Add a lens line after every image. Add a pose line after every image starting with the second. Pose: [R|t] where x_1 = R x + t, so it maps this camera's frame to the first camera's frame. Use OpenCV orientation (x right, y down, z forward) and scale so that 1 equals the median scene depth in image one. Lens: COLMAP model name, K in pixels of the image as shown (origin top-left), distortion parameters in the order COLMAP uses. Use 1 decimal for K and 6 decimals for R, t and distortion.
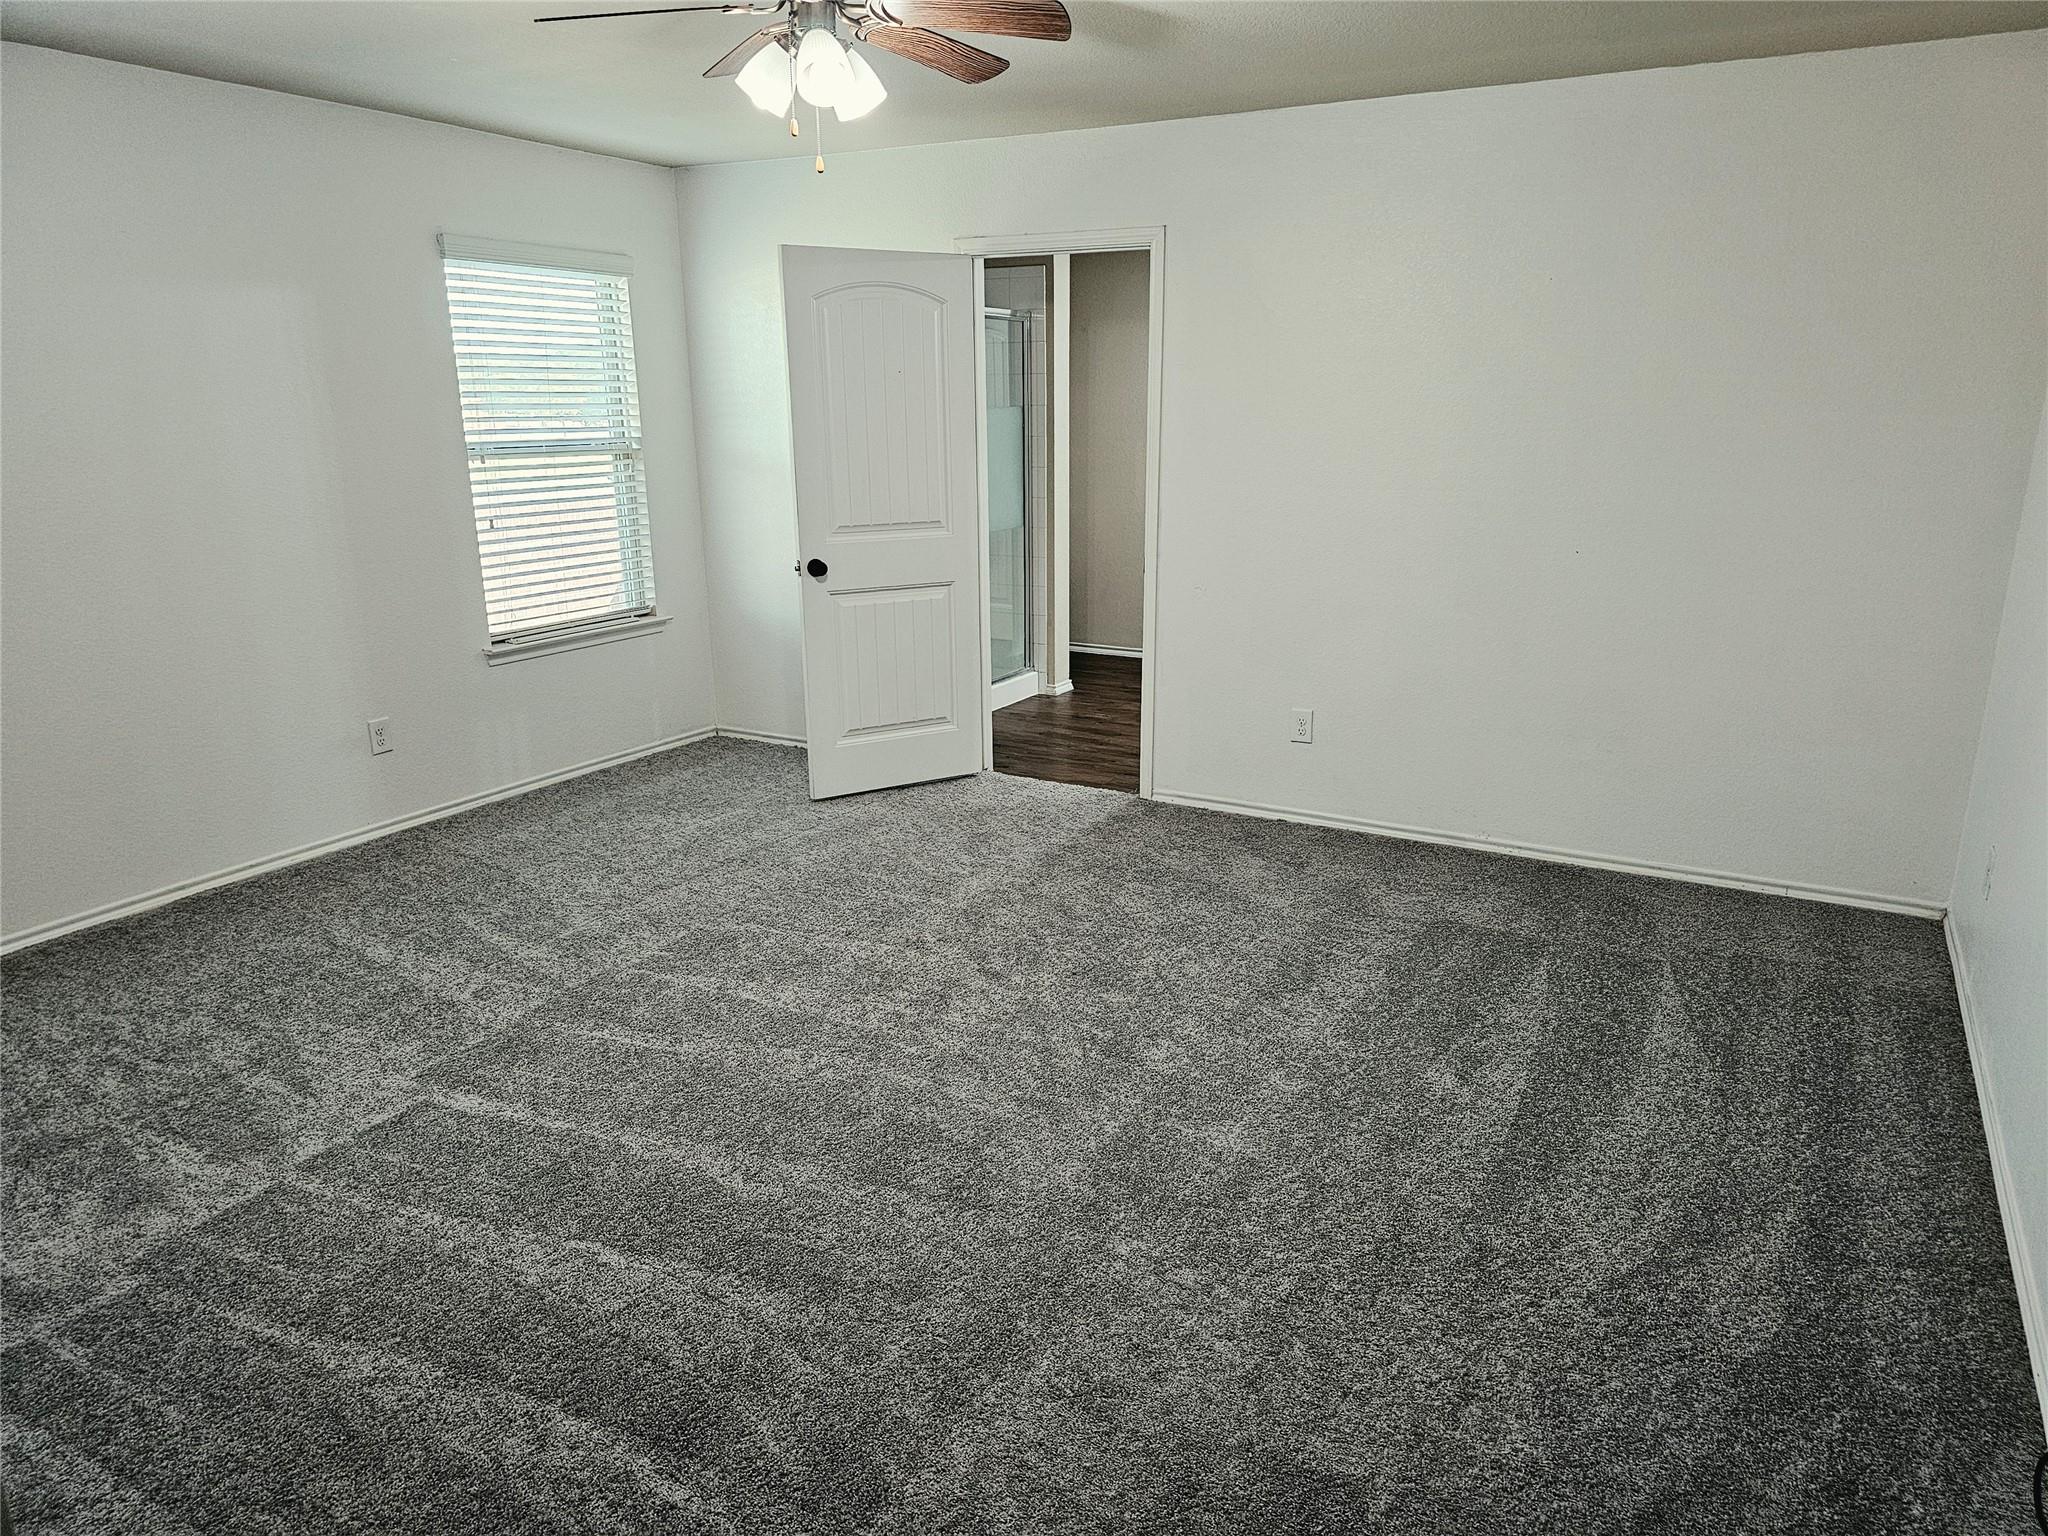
lens RADIAL K [[1382.3, 0, 1039.5], [0, 1382.3, 776.7], [0, 0, 1]] dist [0.070898, -0.059774]
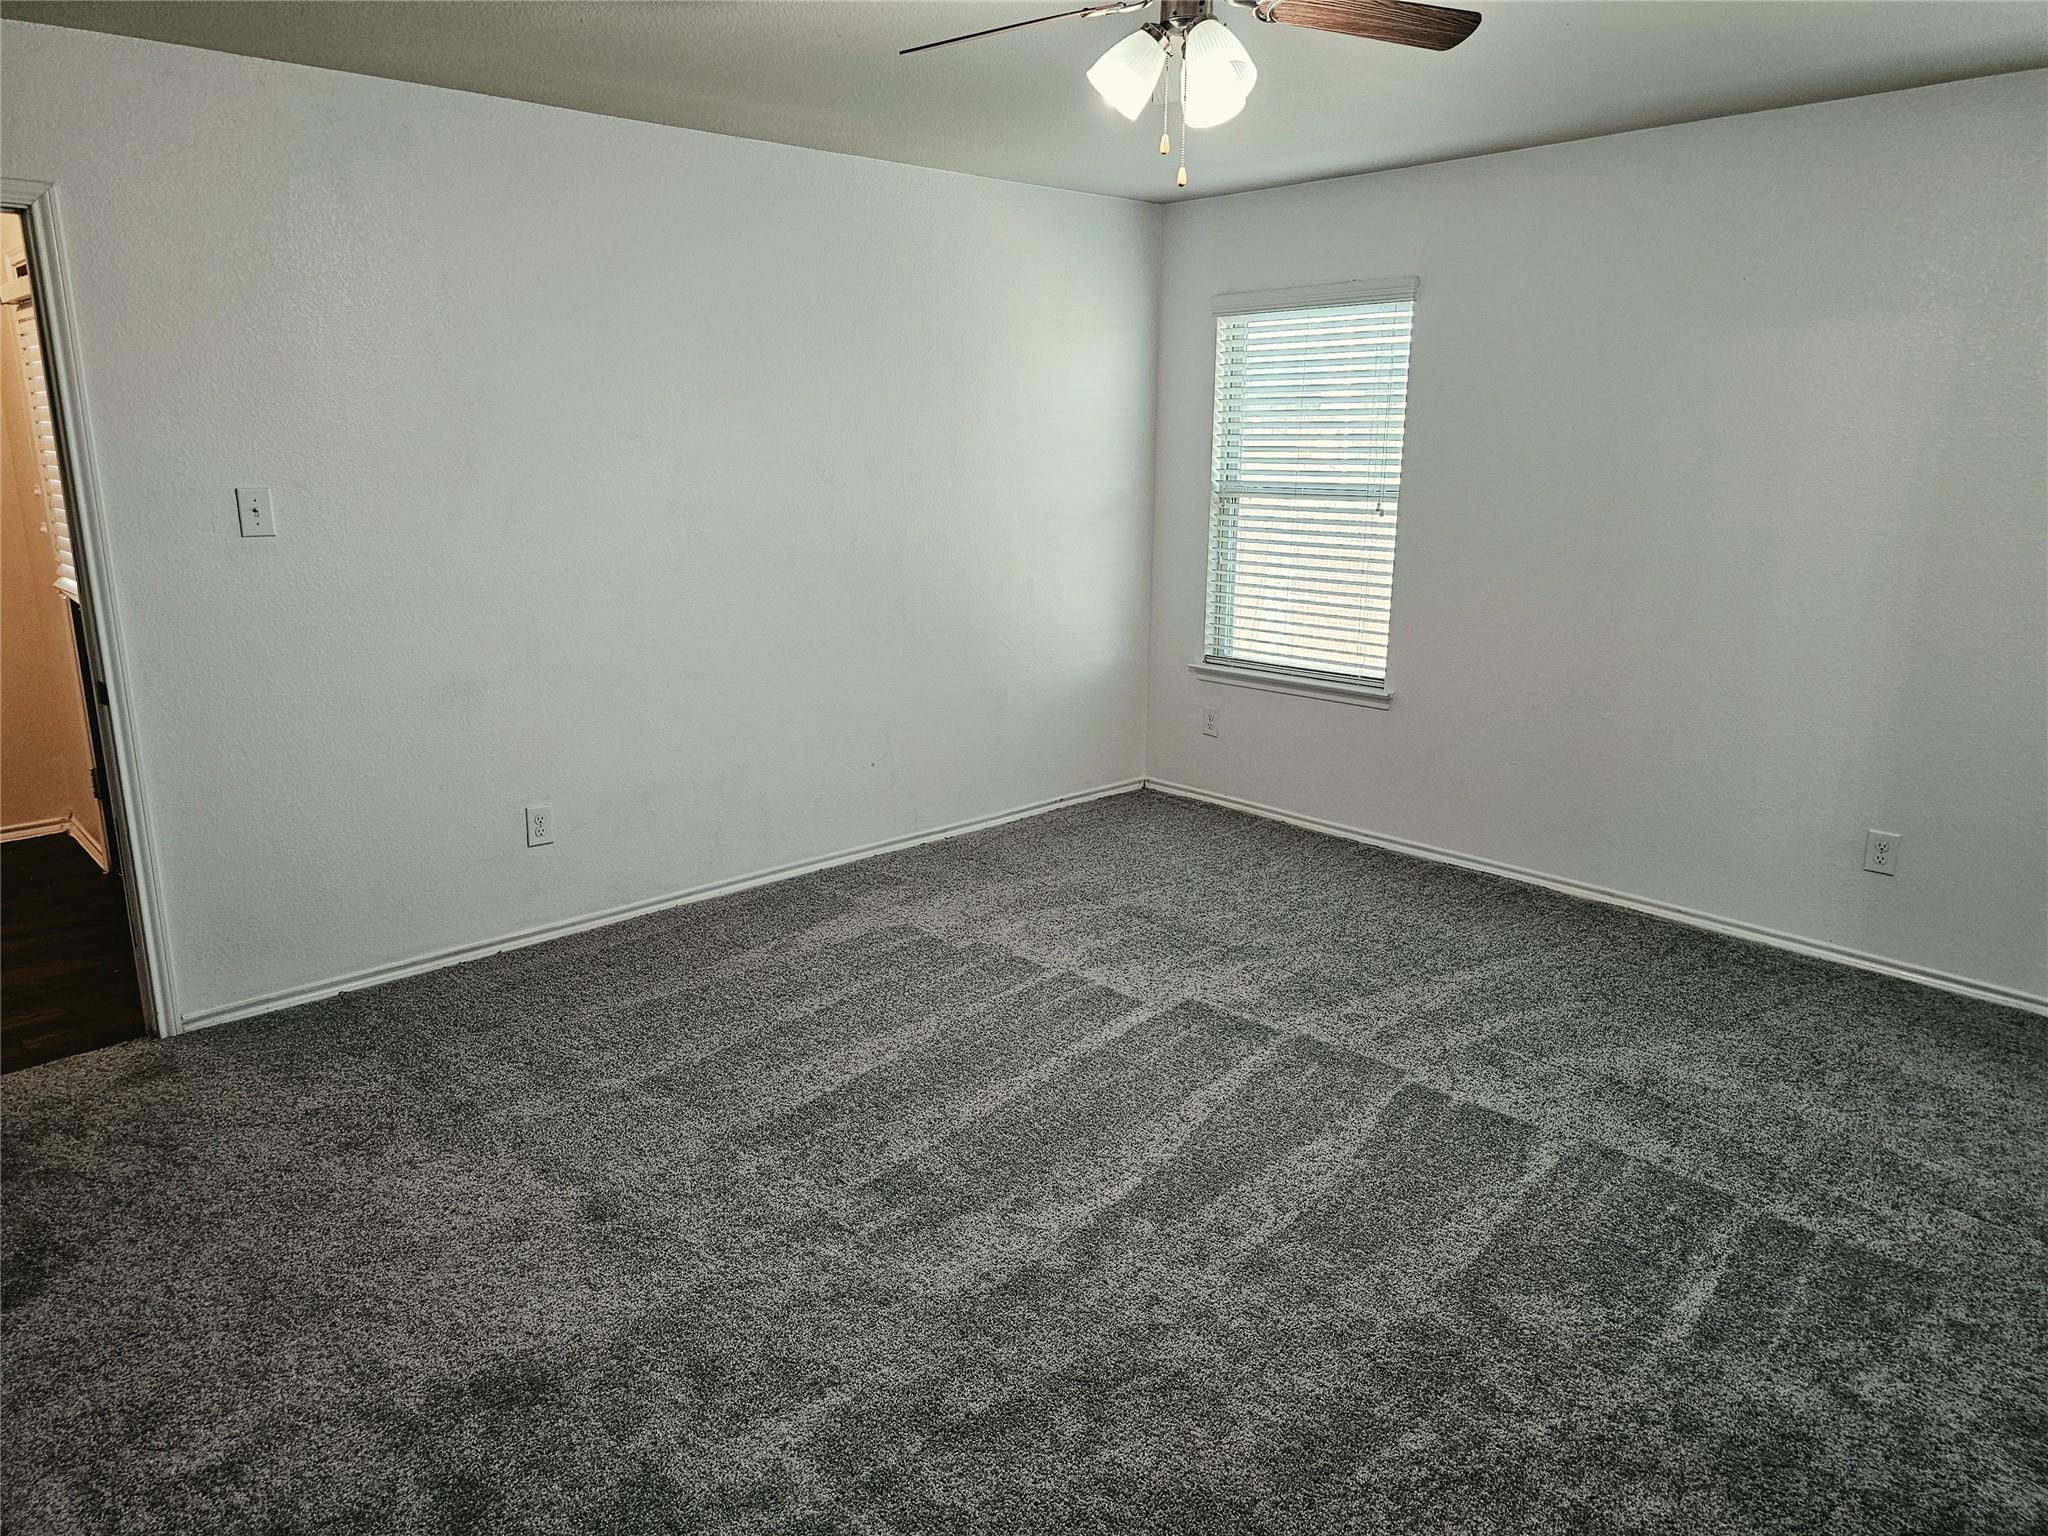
lens RADIAL K [[1382.3, 0, 1039.5], [0, 1382.3, 776.7], [0, 0, 1]] dist [0.070898, -0.059774]
pose [[-0.342696, 0.221814, -0.912884, 0.643187], [-0.249350, 0.915396, 0.316031, -0.305033], [0.905750, 0.335931, -0.258393, 1.115640]]
